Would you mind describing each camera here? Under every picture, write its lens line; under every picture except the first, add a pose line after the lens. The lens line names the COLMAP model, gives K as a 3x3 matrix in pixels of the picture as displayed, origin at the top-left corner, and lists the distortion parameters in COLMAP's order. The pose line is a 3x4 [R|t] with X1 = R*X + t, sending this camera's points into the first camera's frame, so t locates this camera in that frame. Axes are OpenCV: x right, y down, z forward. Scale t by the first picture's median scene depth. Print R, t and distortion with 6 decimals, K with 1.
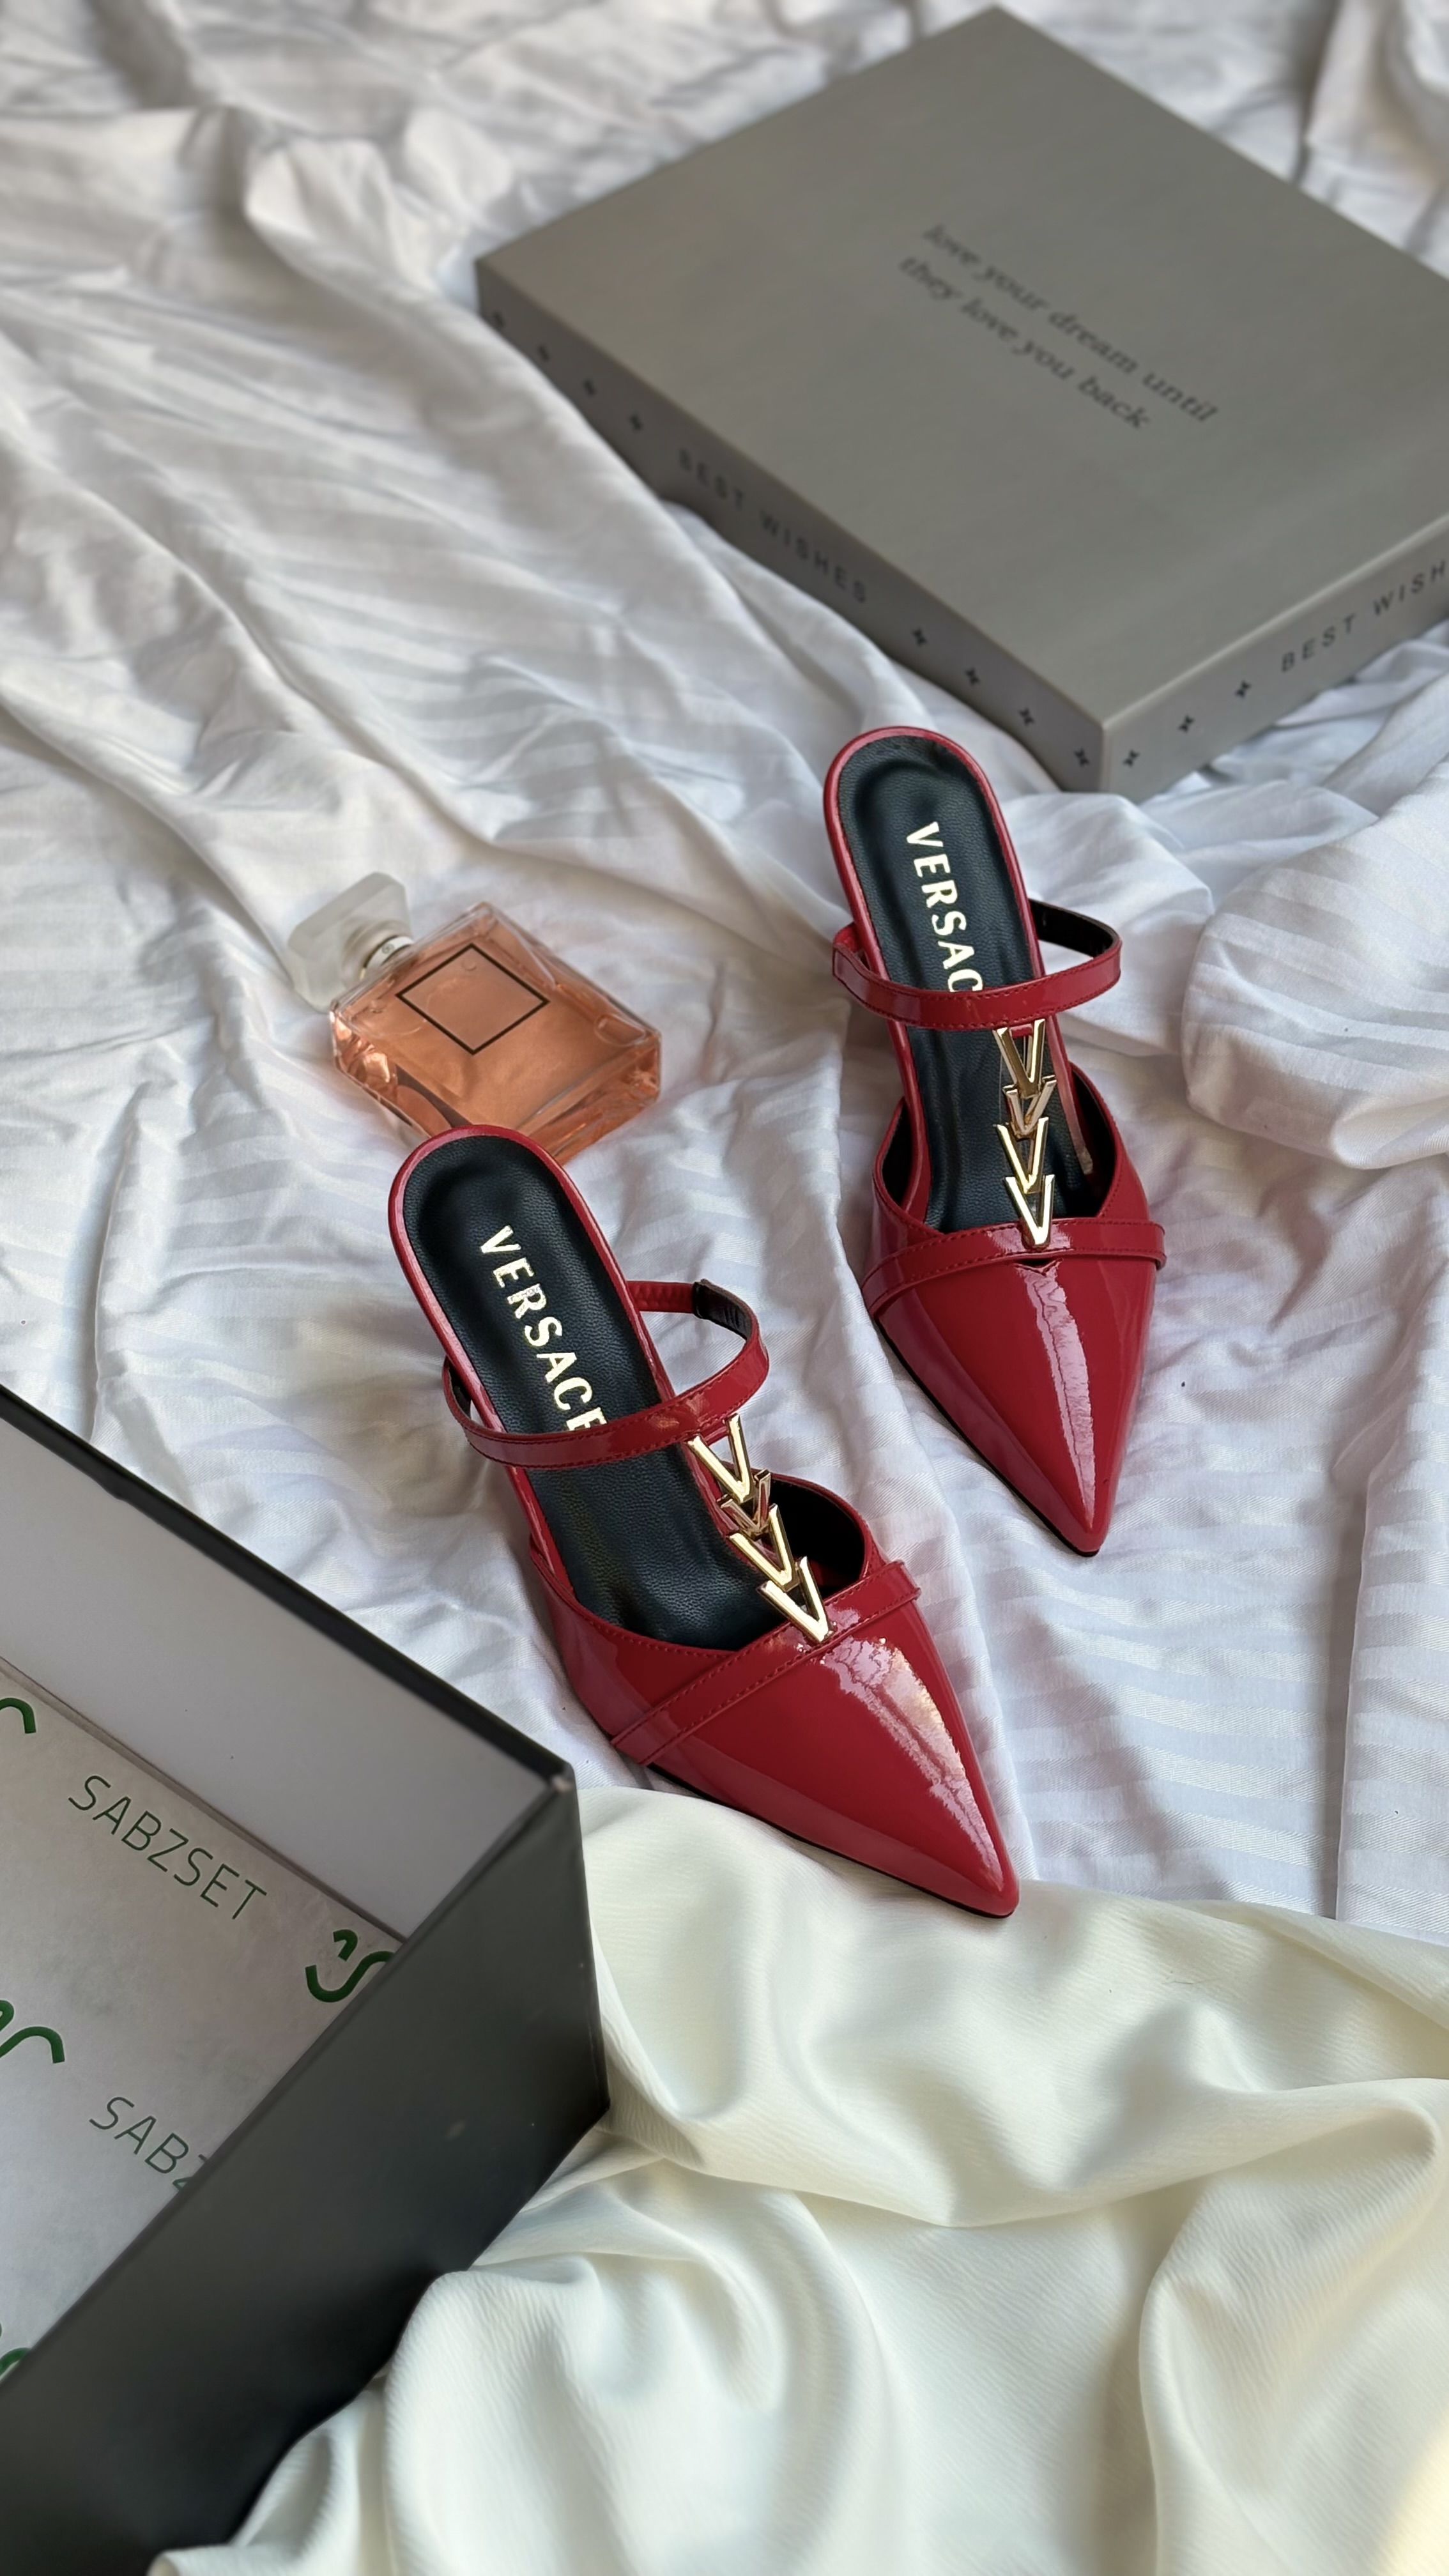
lens RADIAL K [[3887.2, 0, 724.5], [0, 3887.2, 1288.0], [0, 0, 1]] dist [0.259499, -1.096343]
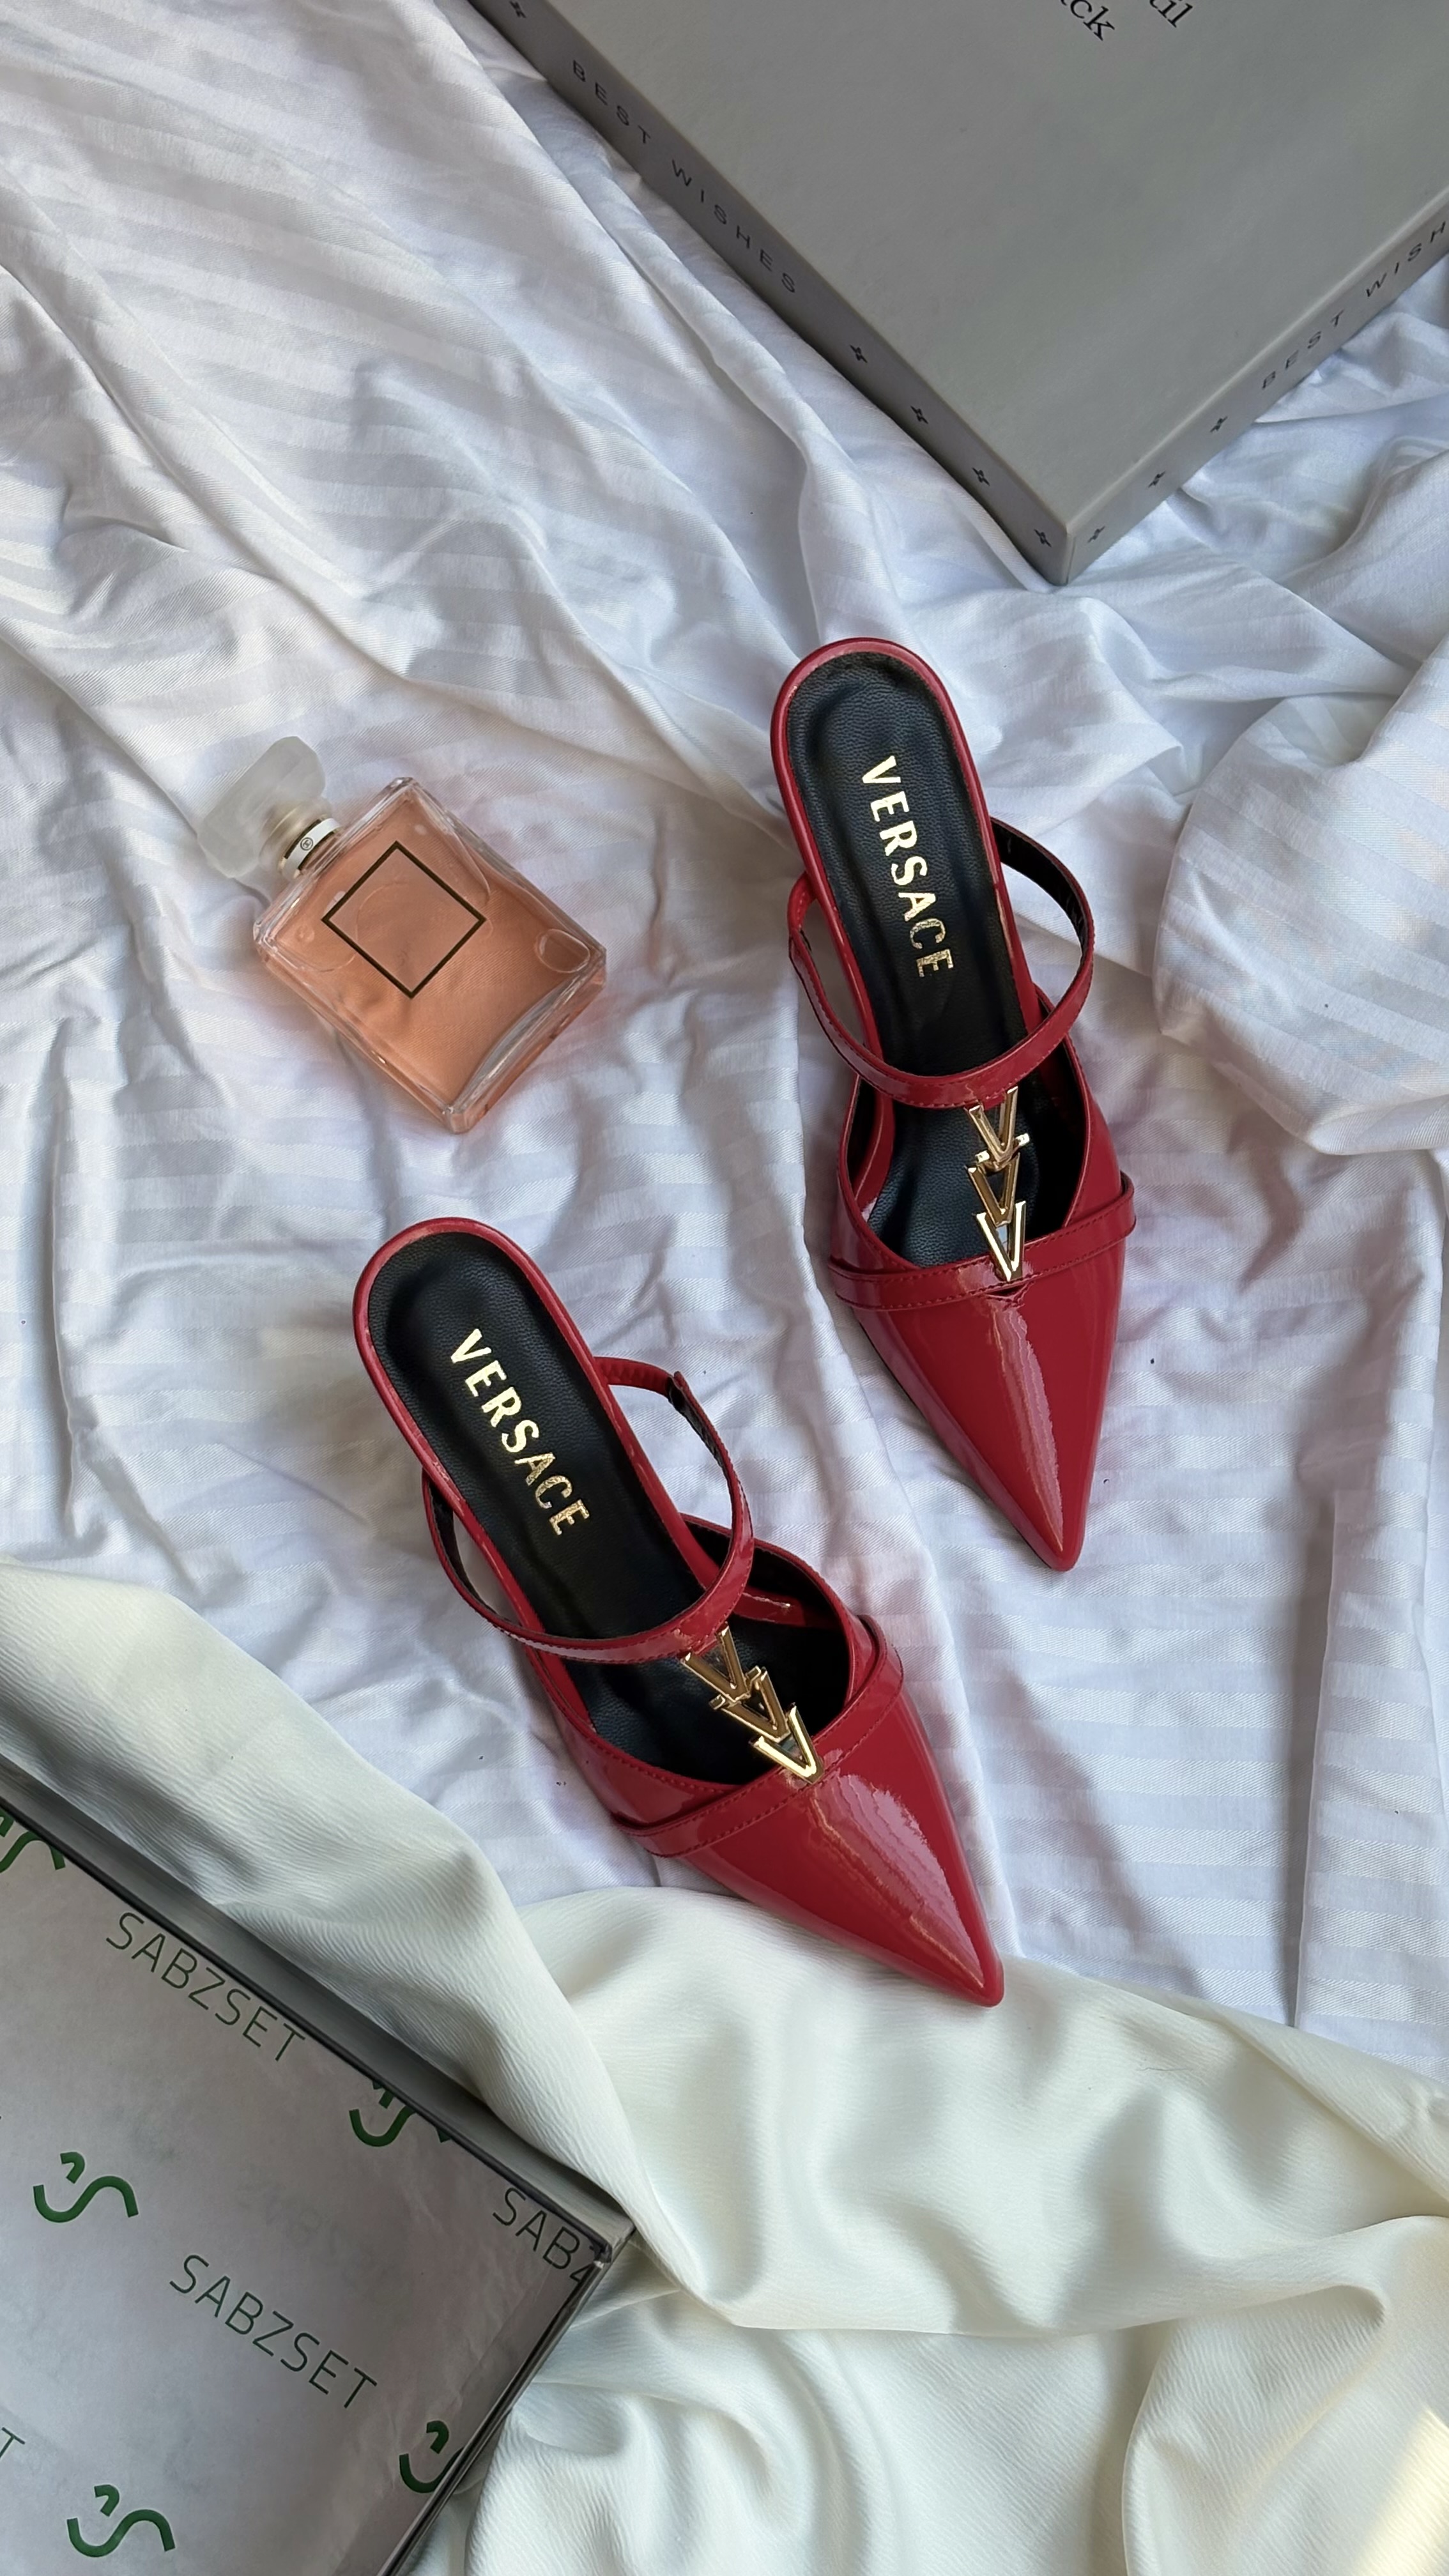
lens RADIAL K [[3887.2, 0, 724.5], [0, 3887.2, 1288.0], [0, 0, 1]] dist [0.259499, -1.096343]
pose [[0.998366, -0.052198, 0.023250, -0.014442], [0.034941, 0.879620, 0.474392, -0.463468], [-0.045214, -0.472805, 0.880006, 0.128041]]
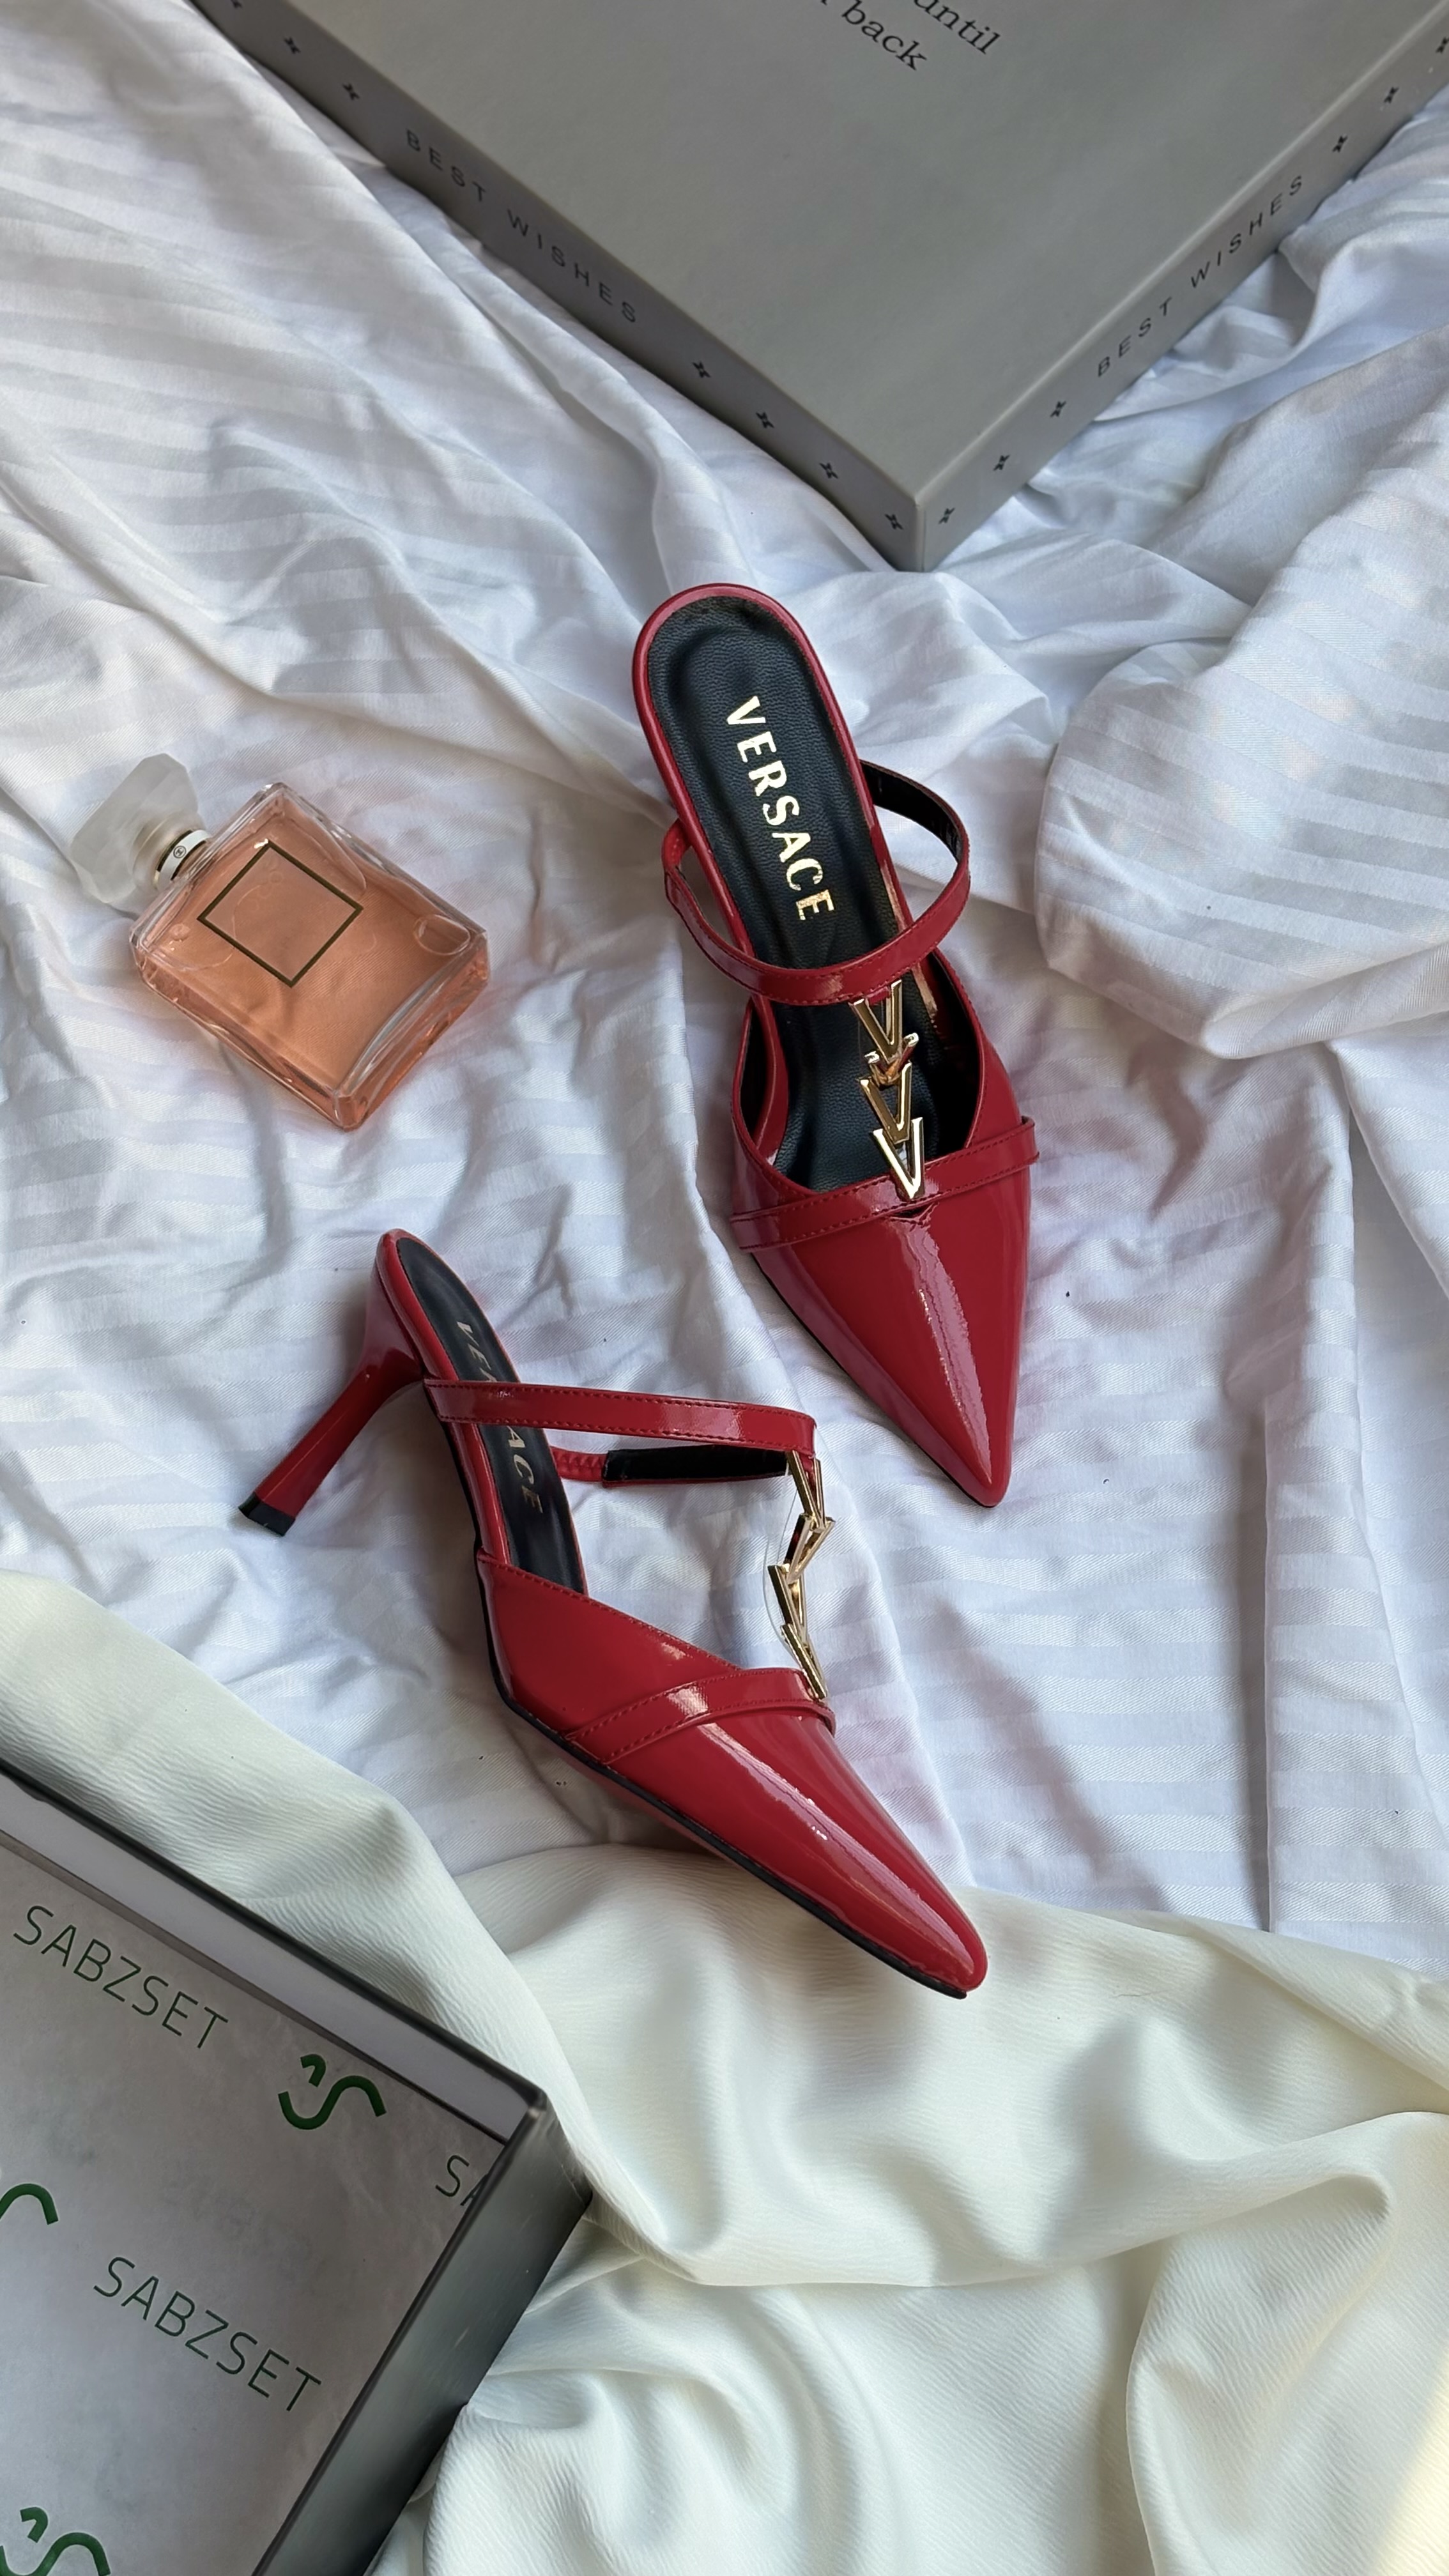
lens RADIAL K [[3887.2, 0, 724.5], [0, 3887.2, 1288.0], [0, 0, 1]] dist [0.259499, -1.096343]
pose [[0.992425, -0.115969, 0.040546, -0.007567], [0.097293, 0.943431, 0.316974, -0.290609], [-0.075011, -0.310628, 0.947567, 0.076394]]
